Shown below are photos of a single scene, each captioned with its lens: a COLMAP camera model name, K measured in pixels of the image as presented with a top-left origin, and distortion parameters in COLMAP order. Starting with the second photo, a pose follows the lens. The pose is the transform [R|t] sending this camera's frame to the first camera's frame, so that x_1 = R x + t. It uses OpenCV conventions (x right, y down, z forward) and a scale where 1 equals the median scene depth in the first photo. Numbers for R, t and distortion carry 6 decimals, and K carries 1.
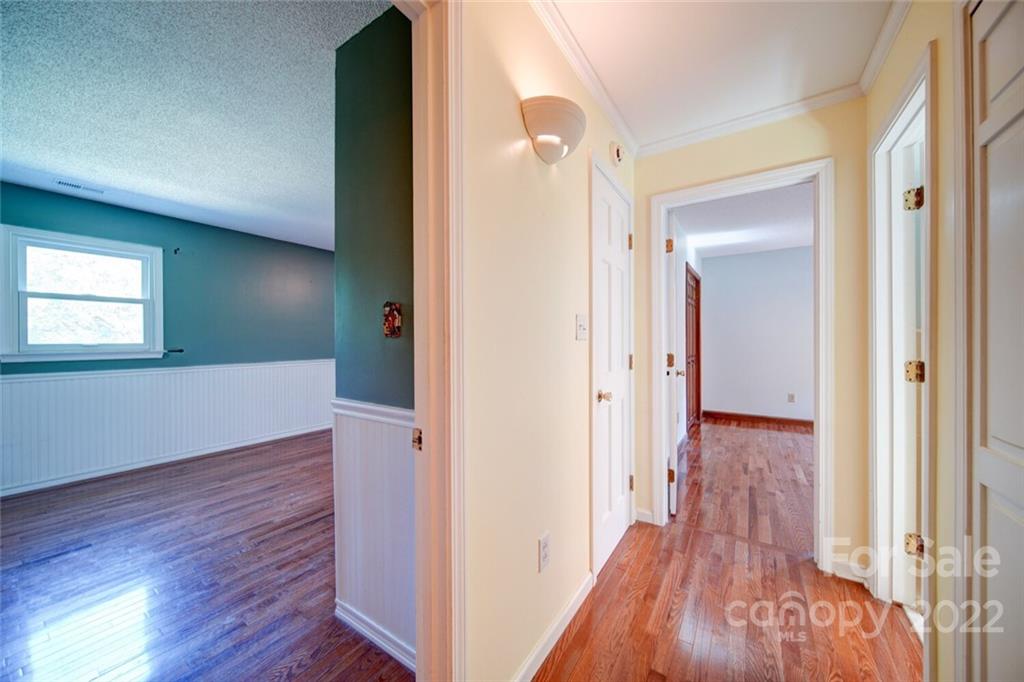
lens RADIAL K [[361.7, 0, 513.8], [0, 361.7, 341.3], [0, 0, 1]] dist [-0.001788, -0.000374]
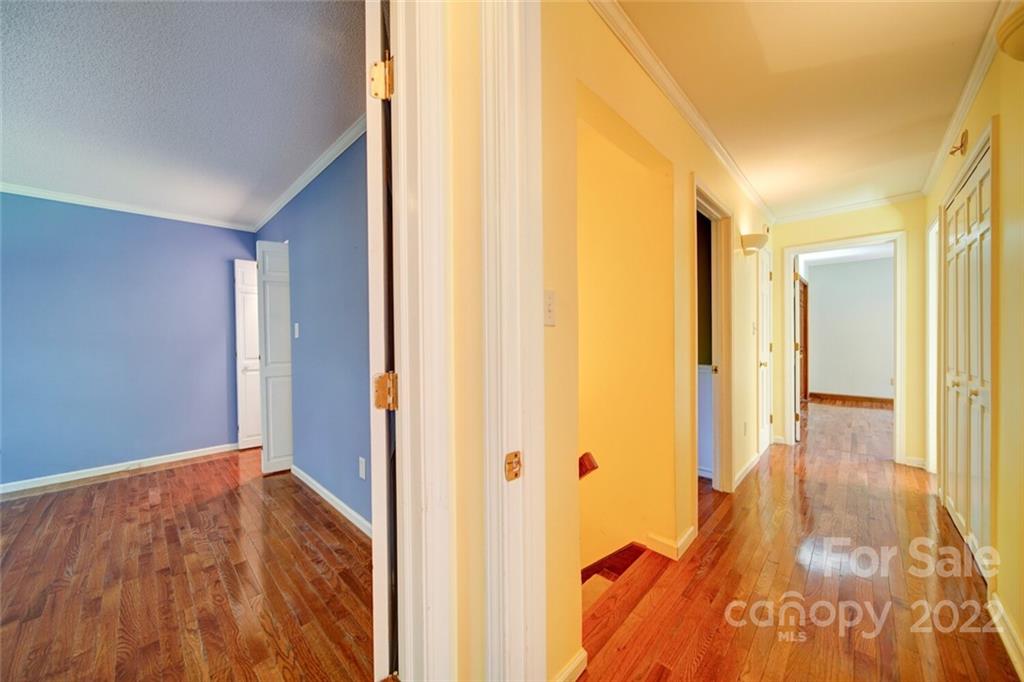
lens RADIAL K [[361.7, 0, 513.8], [0, 361.7, 341.3], [0, 0, 1]] dist [-0.001788, -0.000374]
pose [[0.983387, -0.004541, -0.181463, -0.536403], [0.006575, 0.999922, 0.010606, 0.002083], [0.181401, -0.011623, 0.983341, -0.853879]]
